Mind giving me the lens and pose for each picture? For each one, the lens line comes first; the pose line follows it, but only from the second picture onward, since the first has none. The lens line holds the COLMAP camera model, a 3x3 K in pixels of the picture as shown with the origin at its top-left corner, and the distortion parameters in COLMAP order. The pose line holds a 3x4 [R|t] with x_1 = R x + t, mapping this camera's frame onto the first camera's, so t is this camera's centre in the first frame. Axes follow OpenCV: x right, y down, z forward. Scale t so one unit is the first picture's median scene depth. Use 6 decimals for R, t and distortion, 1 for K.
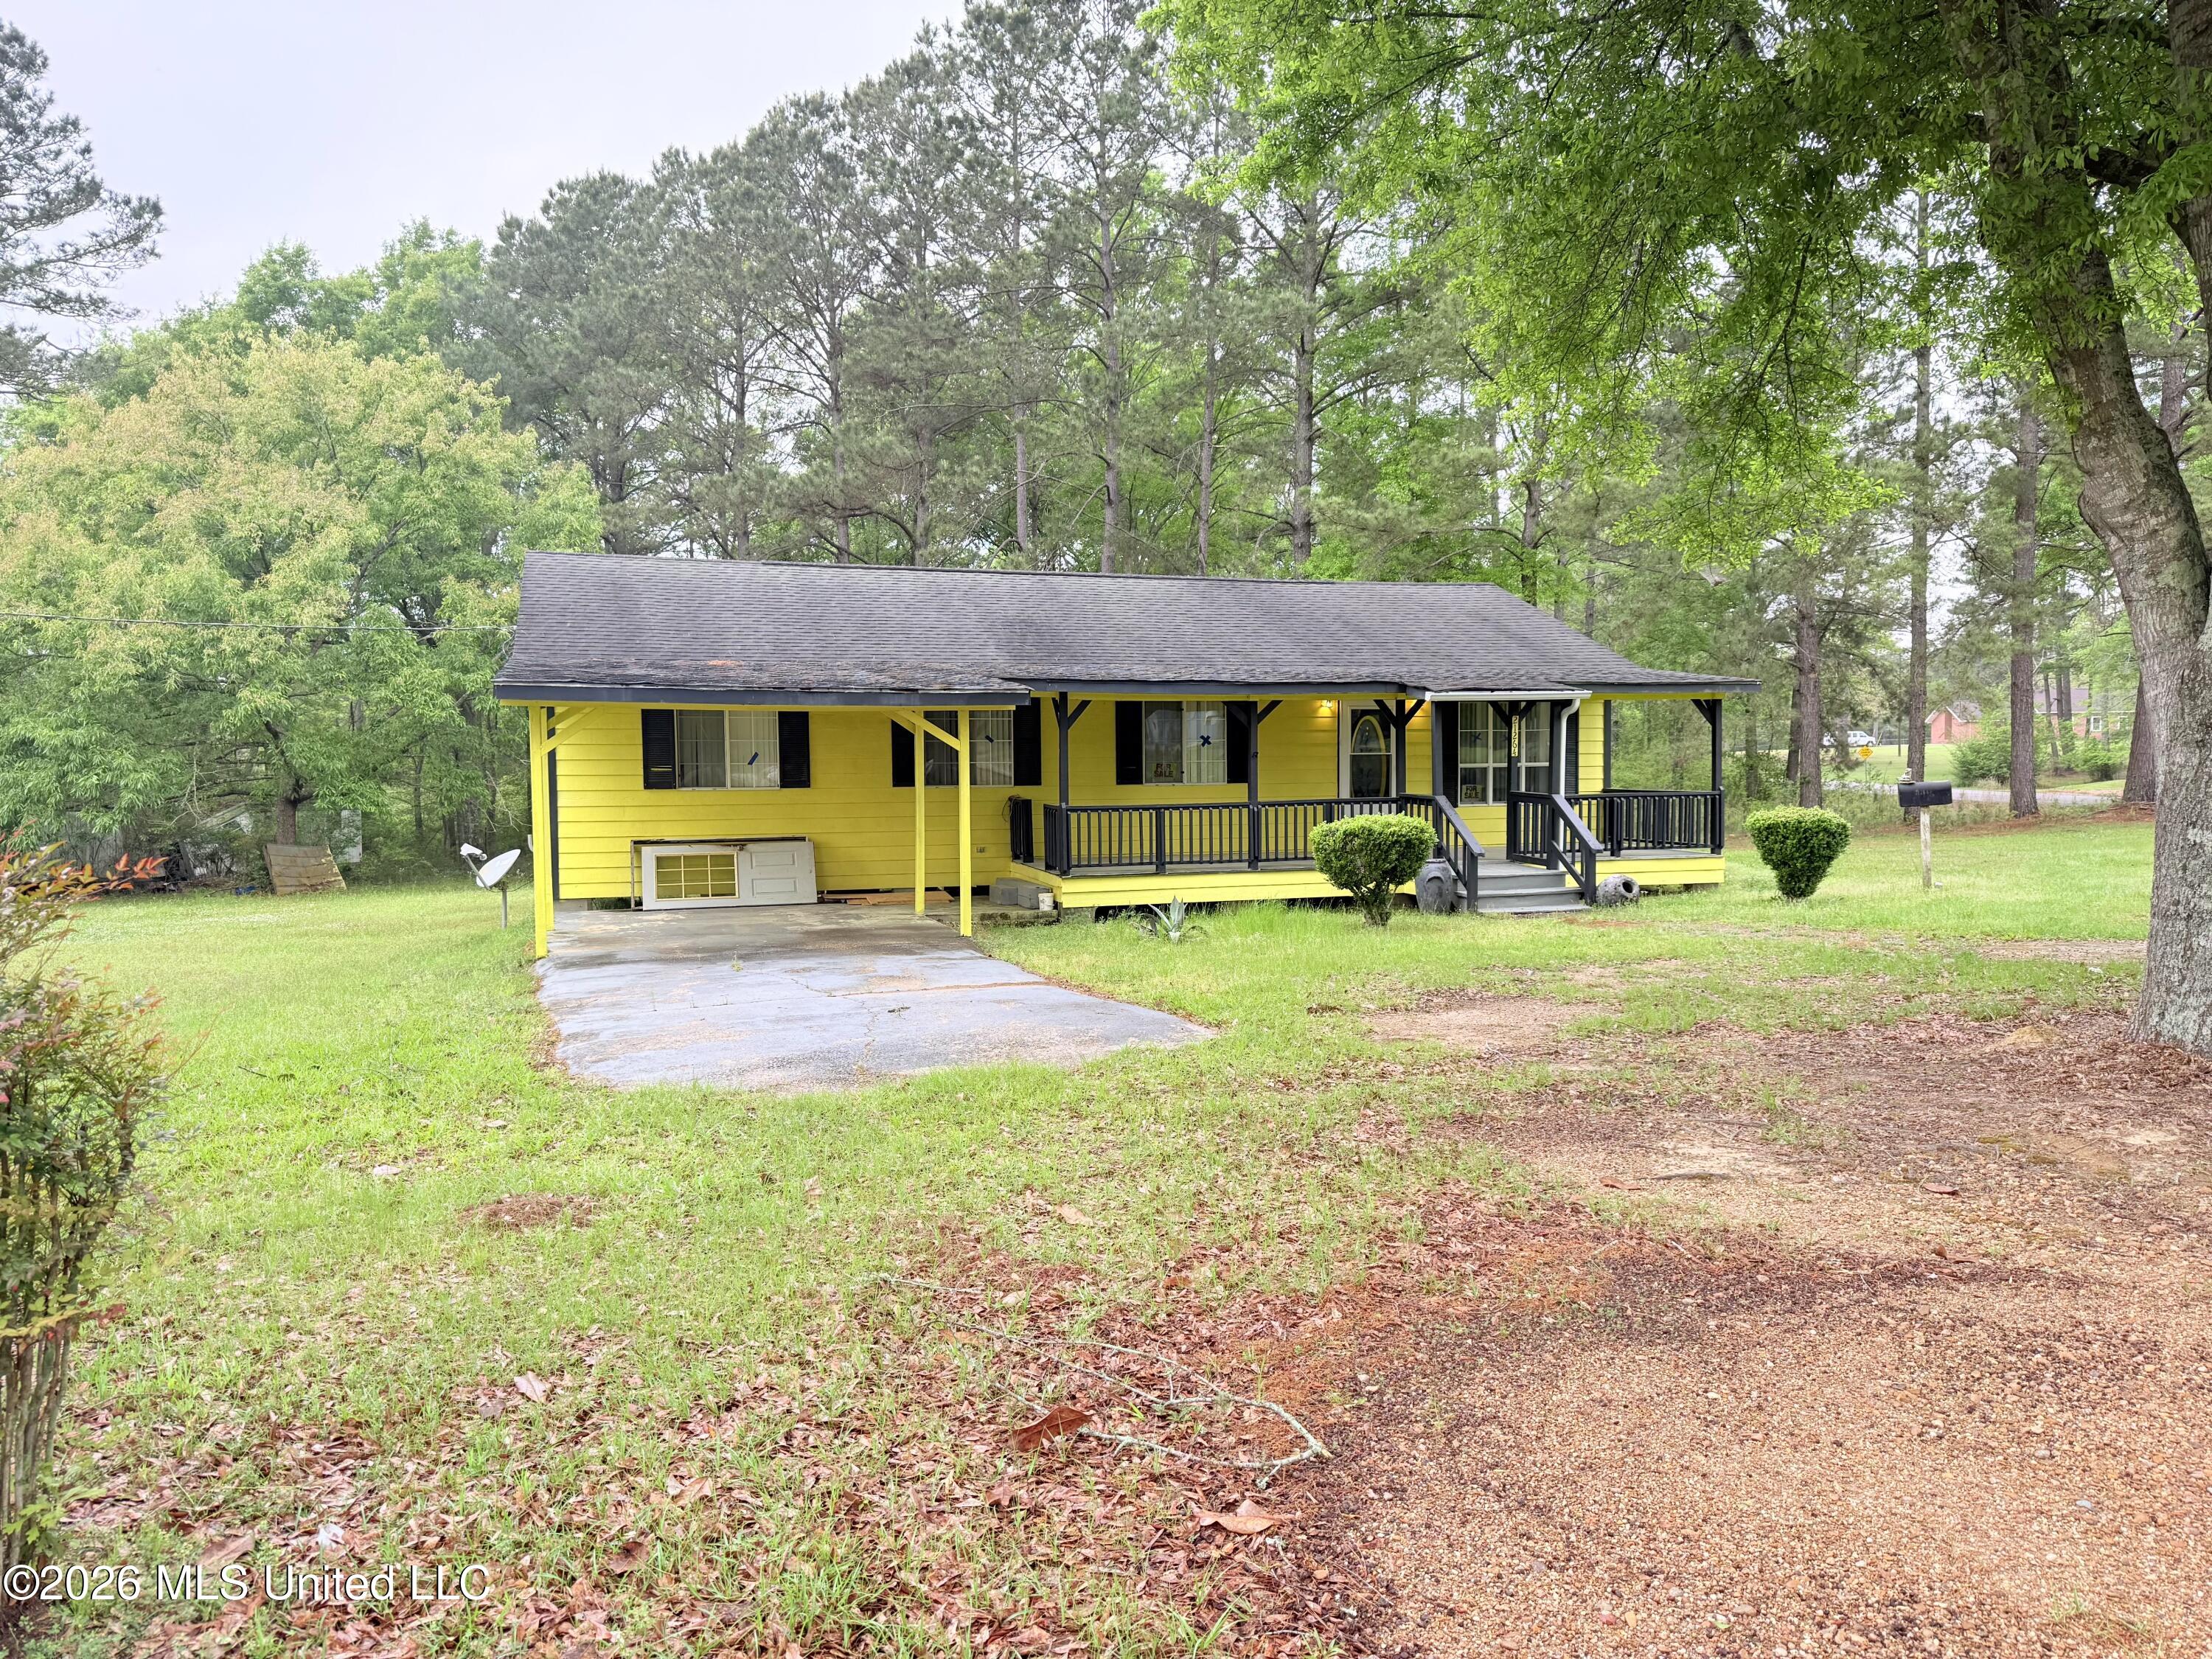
lens RADIAL K [[1547.8, 0, 1114.9], [0, 1547.8, 821.6], [0, 0, 1]] dist [0.003274, -0.005961]
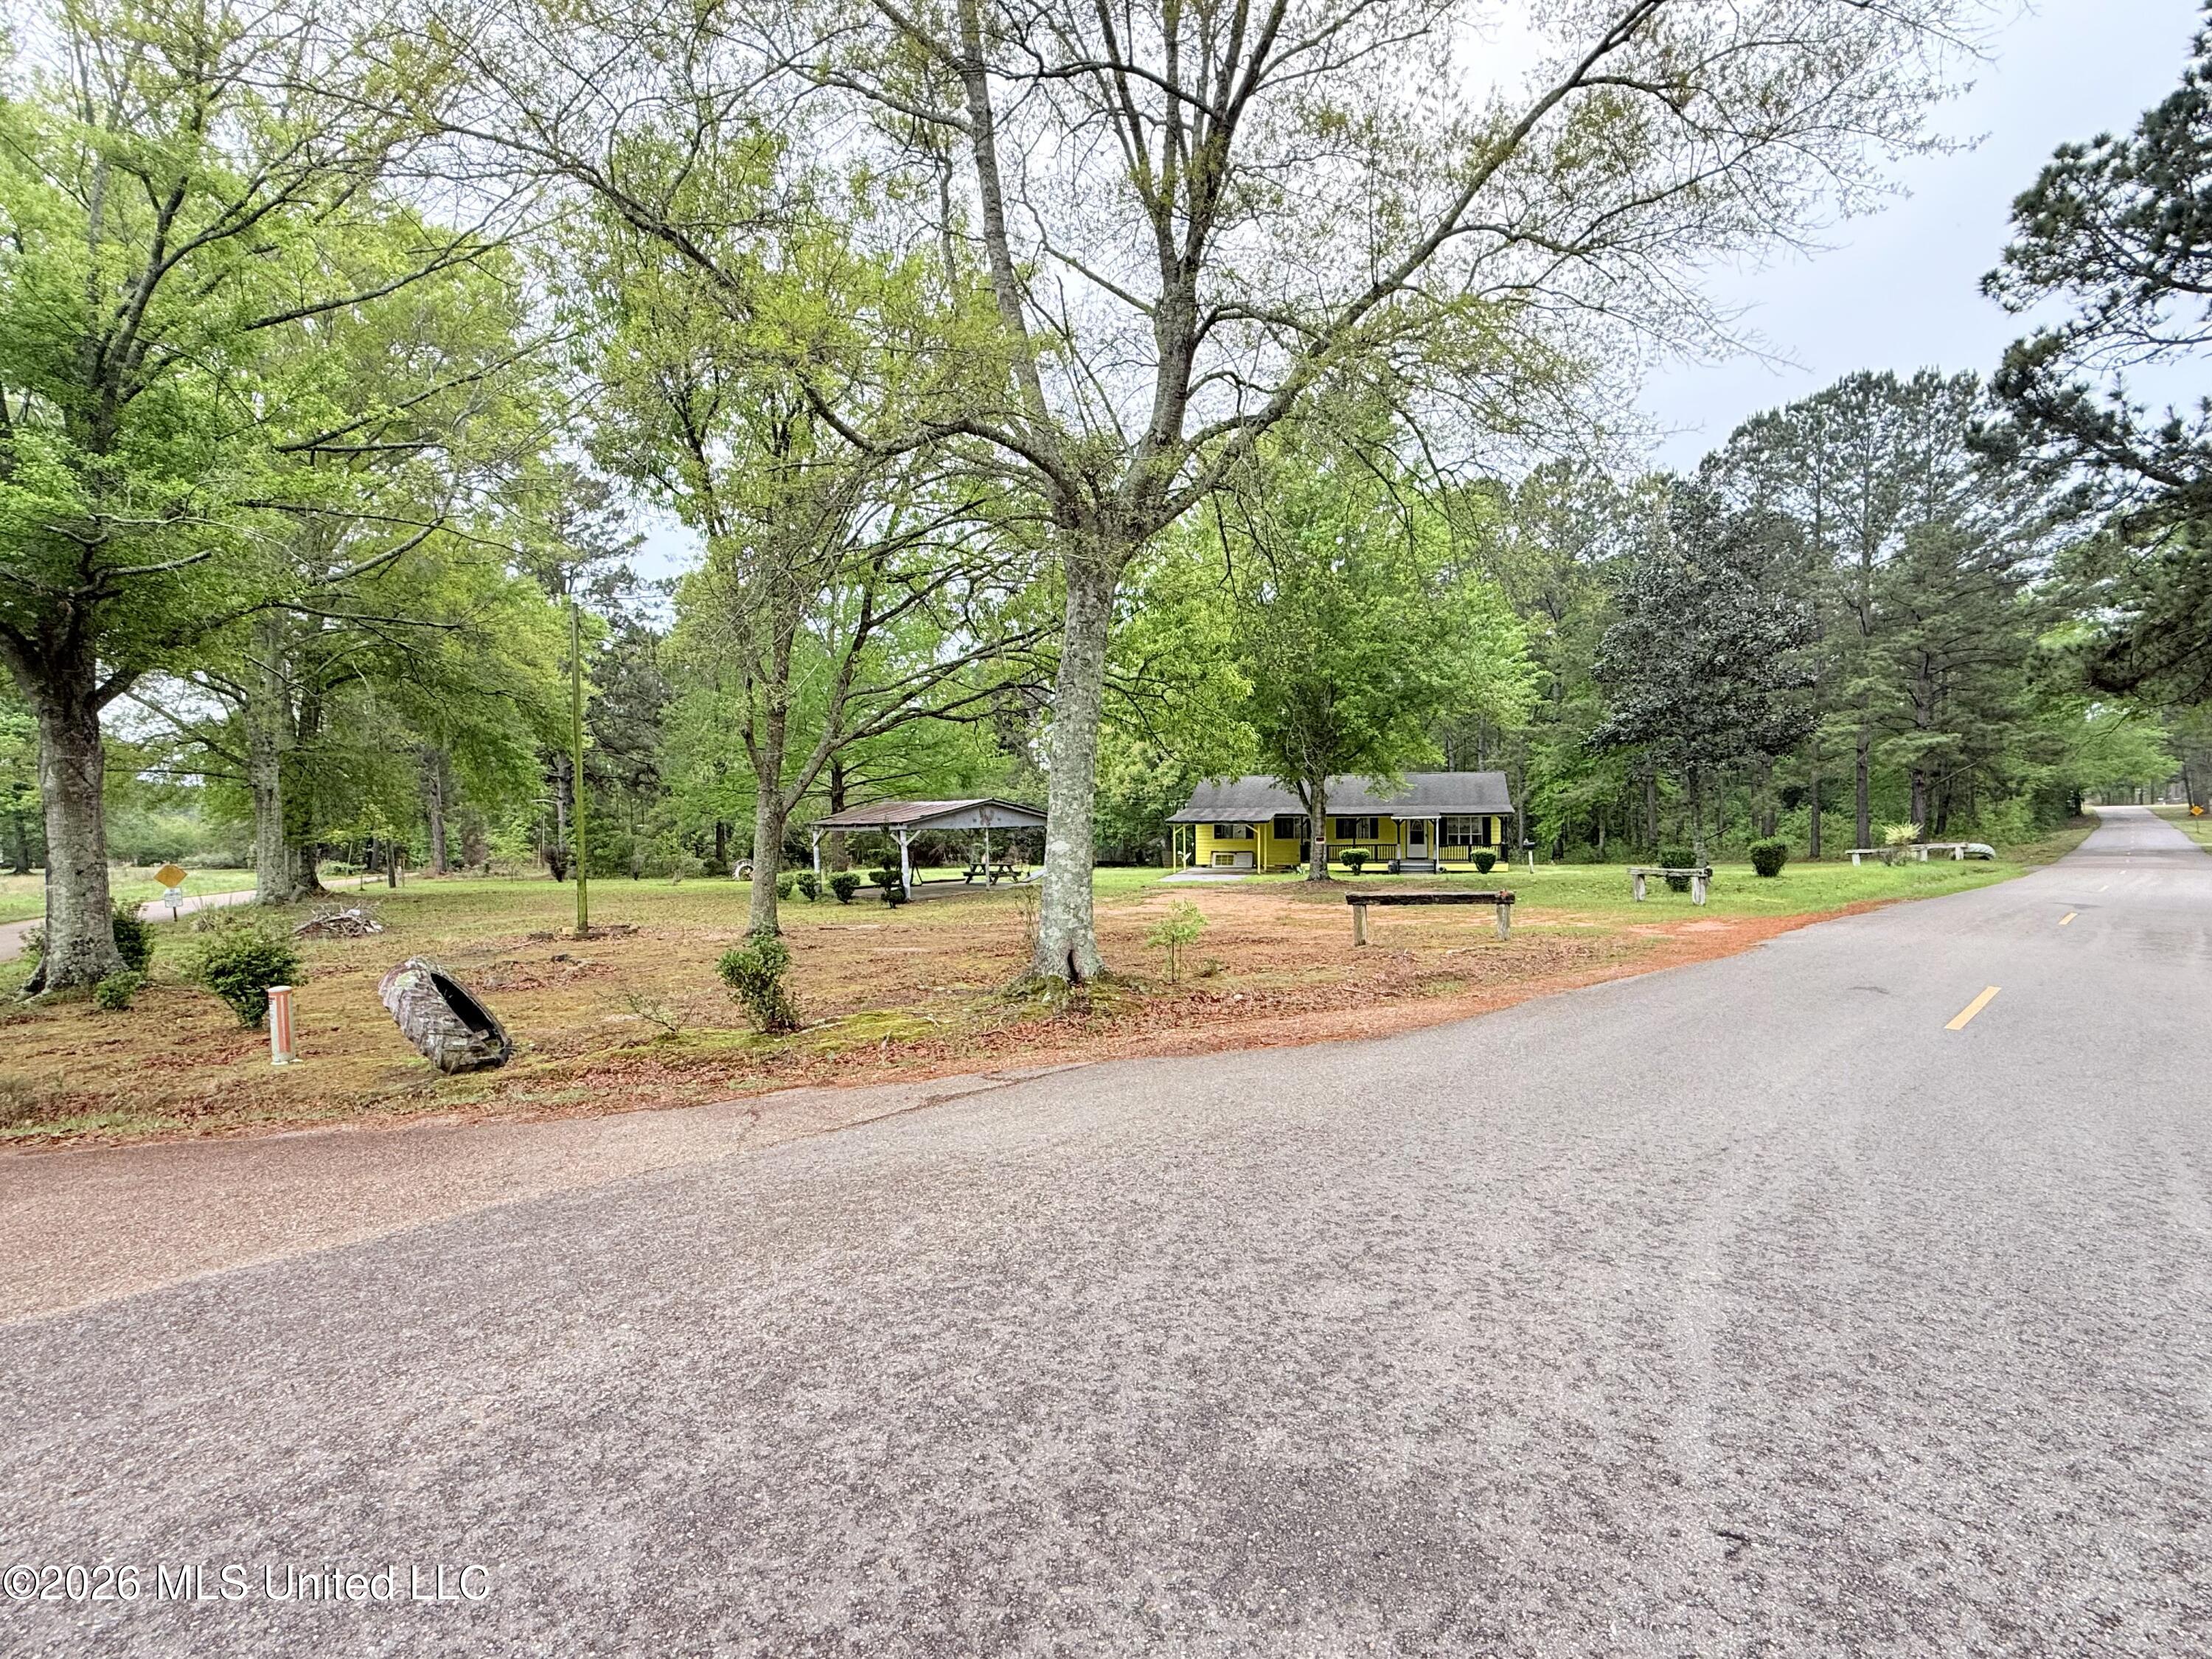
lens RADIAL K [[1039.4, 0, 1111.8], [0, 1039.4, 833.9], [0, 0, 1]] dist [-0.000176, -0.000007]
pose [[0.821918, 0.013364, -0.569449, 0.650336], [-0.018557, 0.999822, -0.003320, -0.012443], [0.569303, 0.013296, 0.822020, -0.889699]]
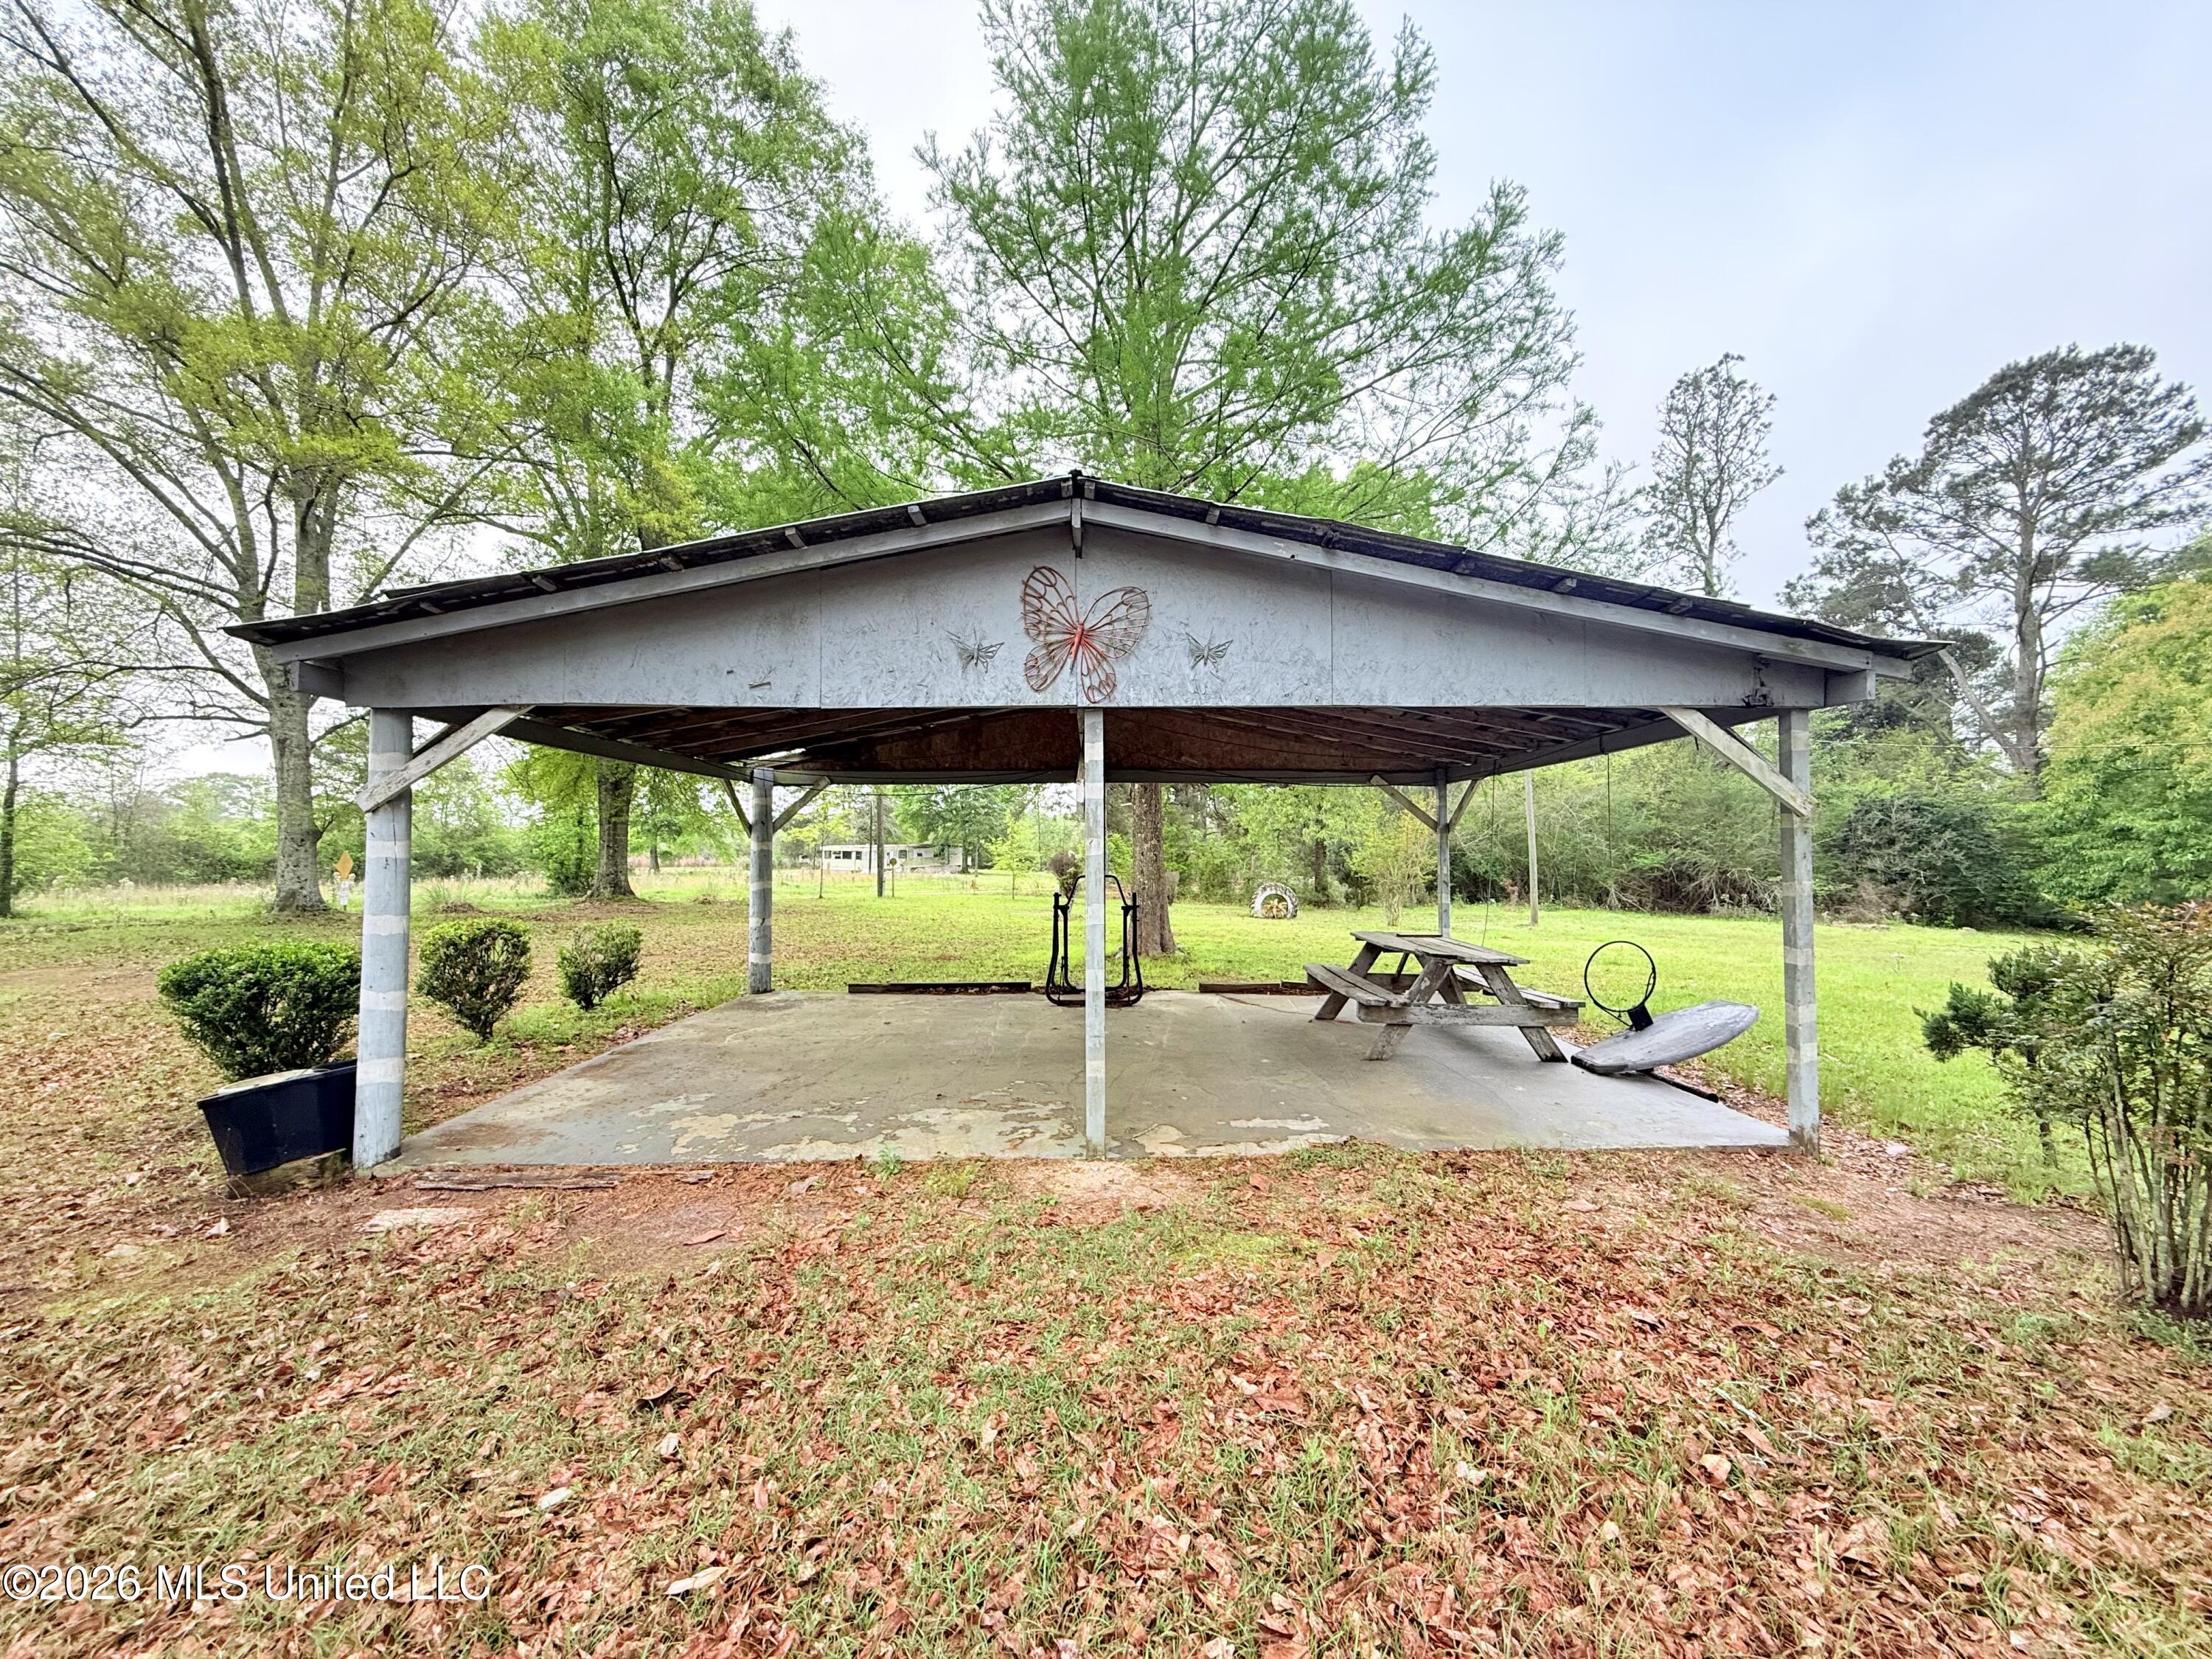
lens RADIAL K [[870.6, 0, 1114.0], [0, 870.6, 826.0], [0, 0, 1]] dist [0.000410, 0.000266]
pose [[0.102669, -0.010998, -0.994655, 0.015255], [-0.044789, 0.998874, -0.015668, 0.000535], [0.993707, 0.046158, 0.102060, -0.031886]]
